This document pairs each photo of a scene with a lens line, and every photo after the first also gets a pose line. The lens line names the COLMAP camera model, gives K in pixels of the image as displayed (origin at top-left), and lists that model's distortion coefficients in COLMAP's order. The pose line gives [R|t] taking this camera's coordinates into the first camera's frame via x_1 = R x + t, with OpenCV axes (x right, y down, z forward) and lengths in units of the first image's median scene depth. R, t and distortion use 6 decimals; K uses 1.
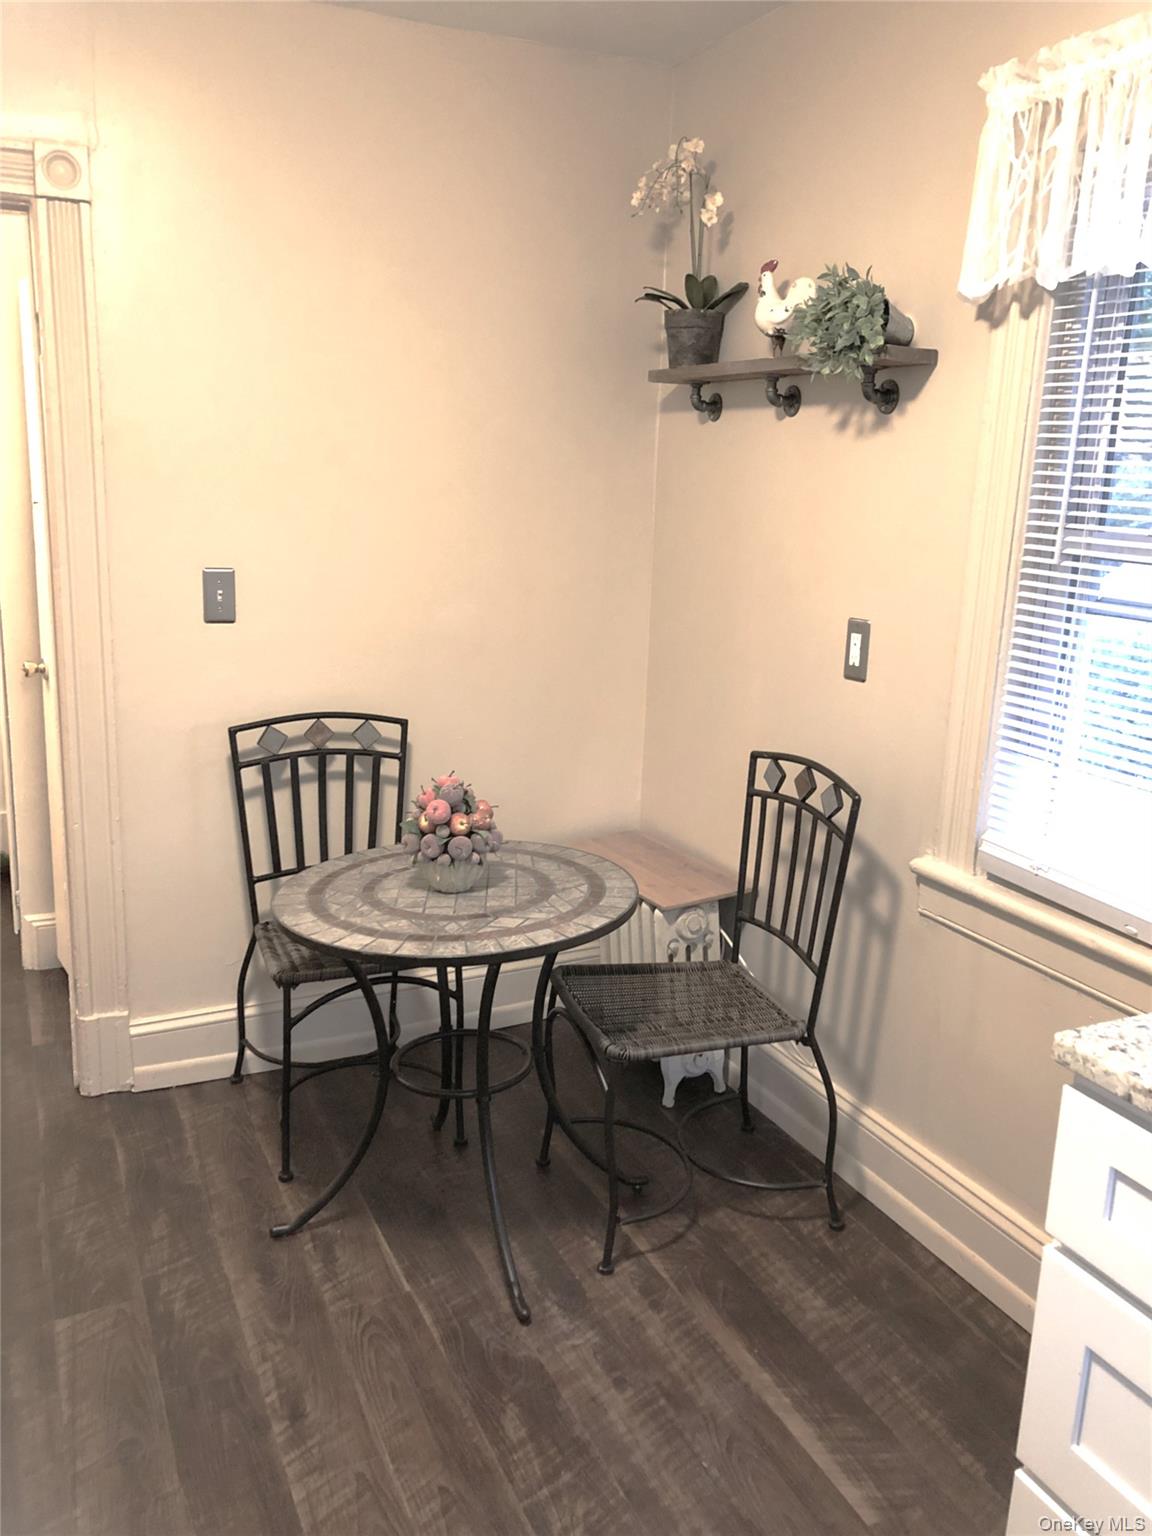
lens RADIAL K [[1251.5, 0, 576.1], [0, 1251.5, 771.6], [0, 0, 1]] dist [-0.002115, 0.027002]
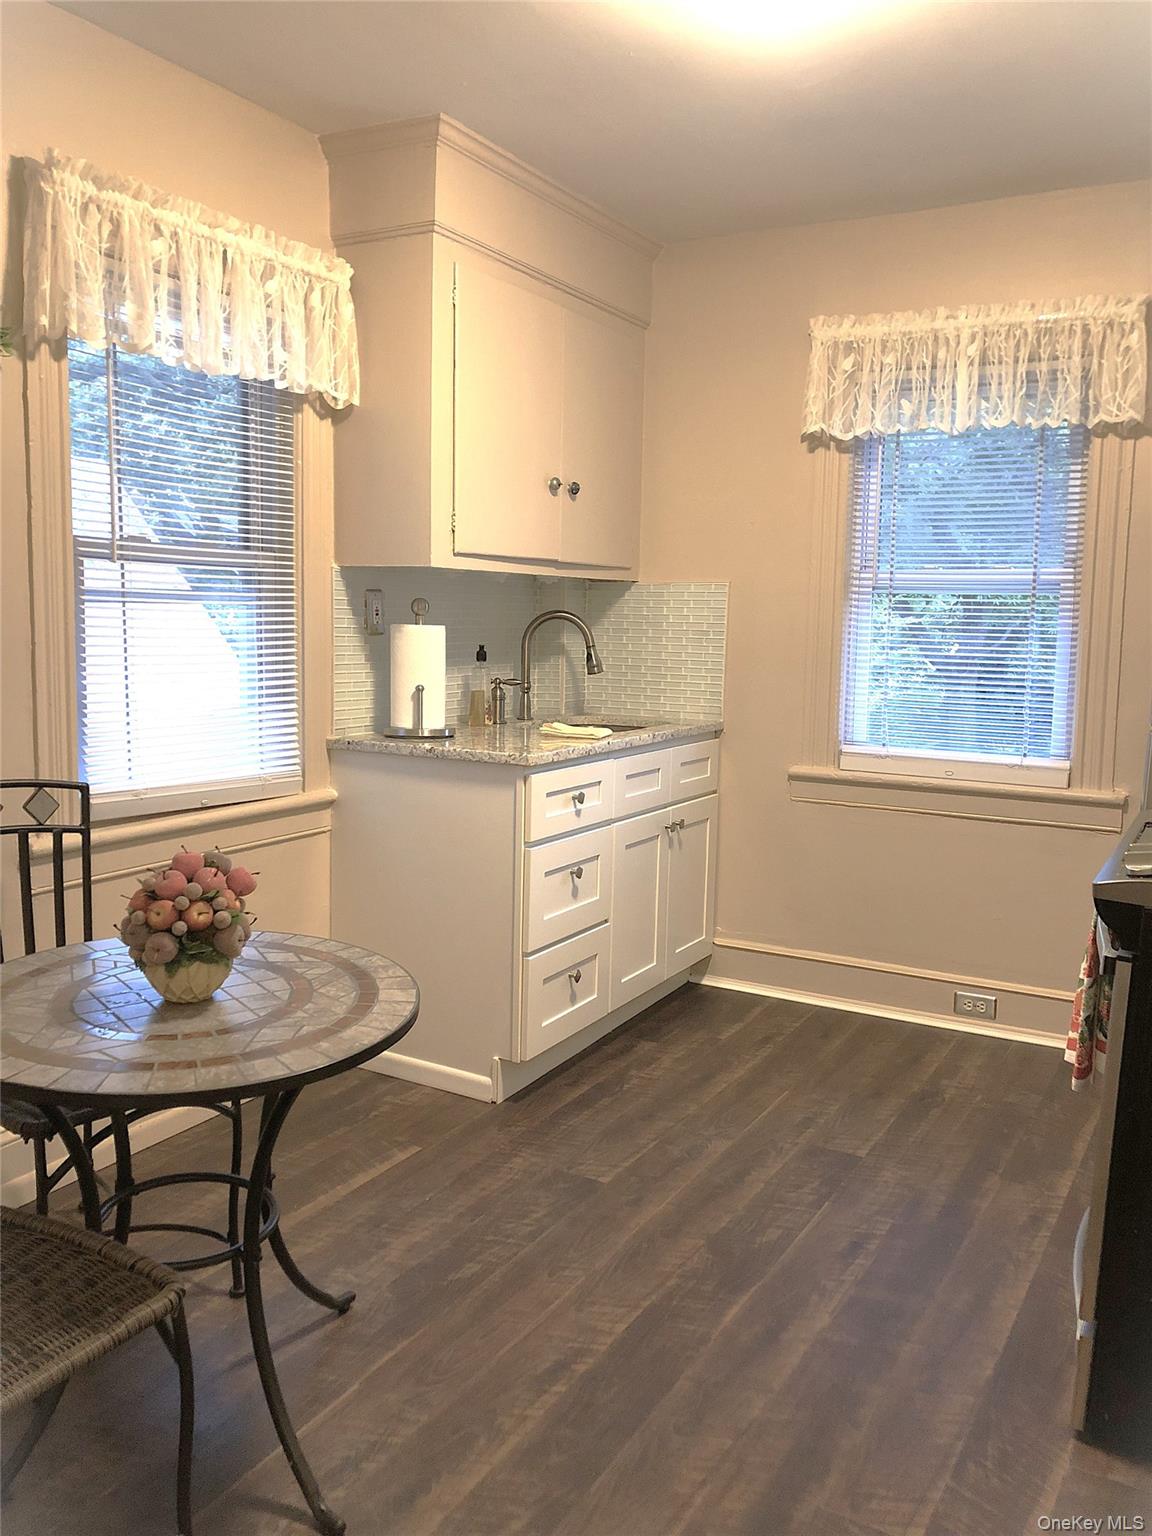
lens RADIAL K [[1251.5, 0, 573.8], [0, 1251.5, 767.3], [0, 0, 1]] dist [-0.002115, 0.027002]
pose [[-0.572809, -0.151545, 0.805558, -0.963342], [0.147824, 0.947549, 0.283370, -0.261385], [-0.806250, 0.281397, -0.520363, 1.333049]]
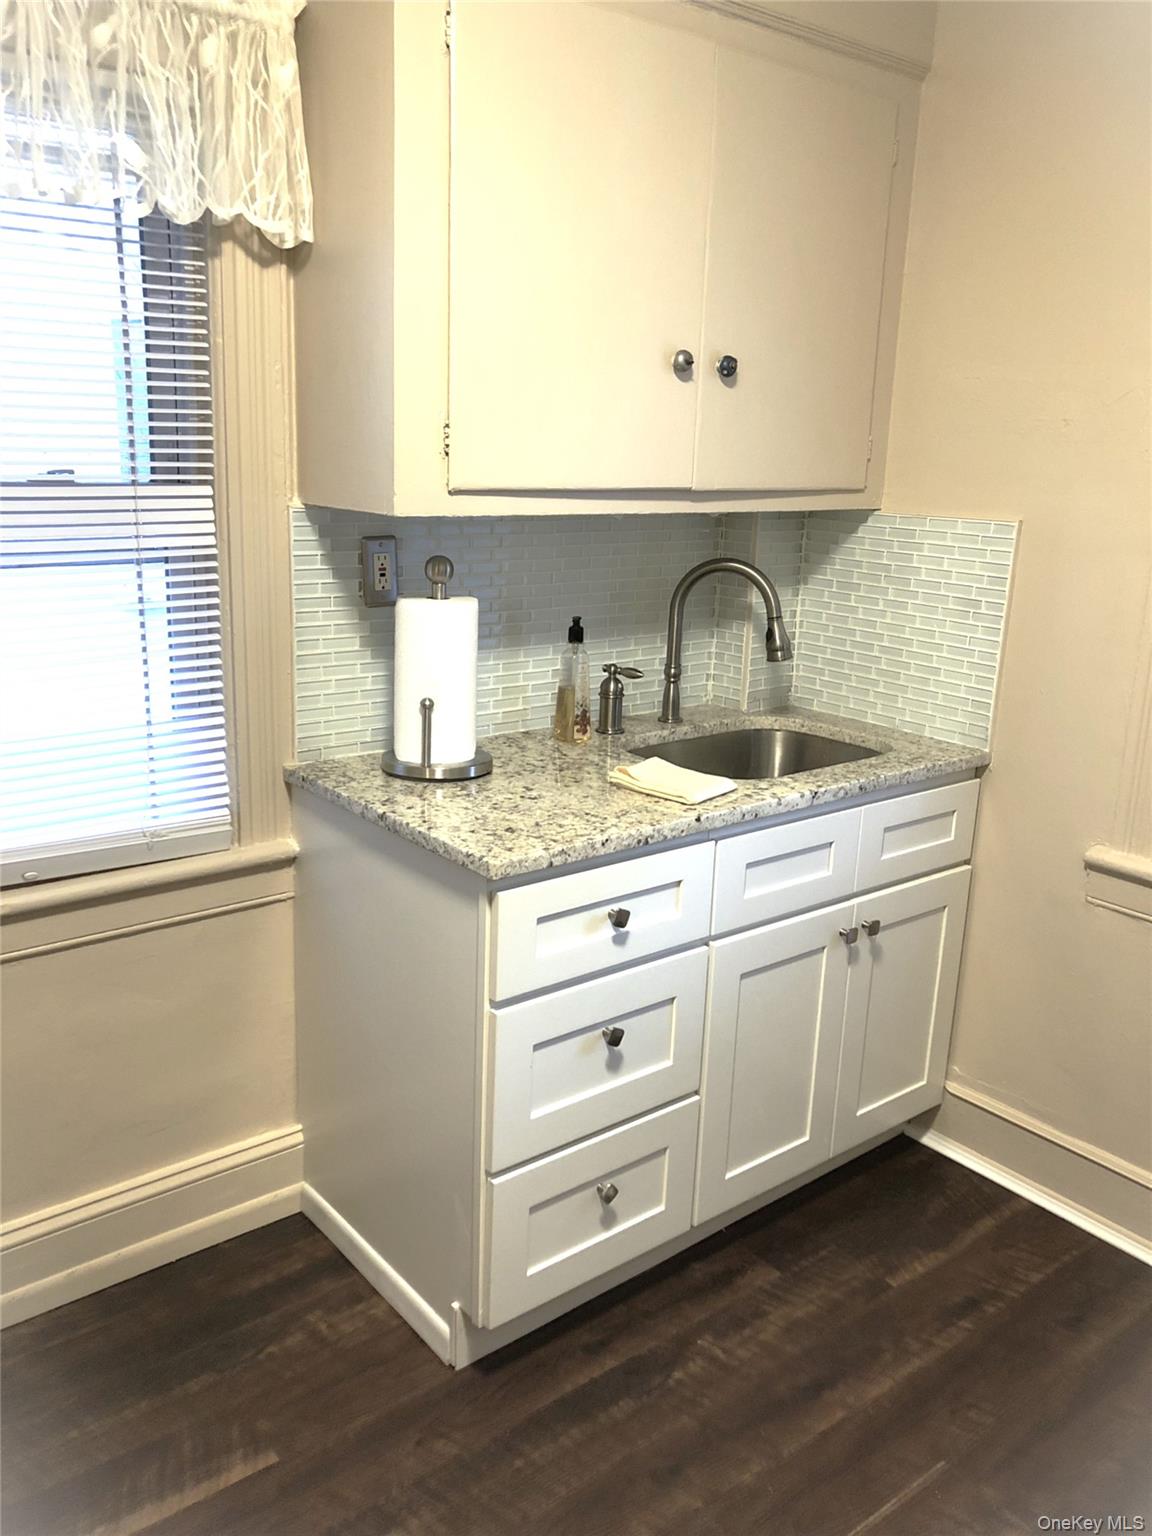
lens RADIAL K [[1251.5, 0, 580.3], [0, 1251.5, 770.9], [0, 0, 1]] dist [-0.002115, 0.027002]
pose [[-0.227775, -0.295298, 0.927857, -0.539304], [0.185644, 0.922256, 0.339088, -0.200718], [-0.955853, 0.249487, -0.155246, 0.678926]]
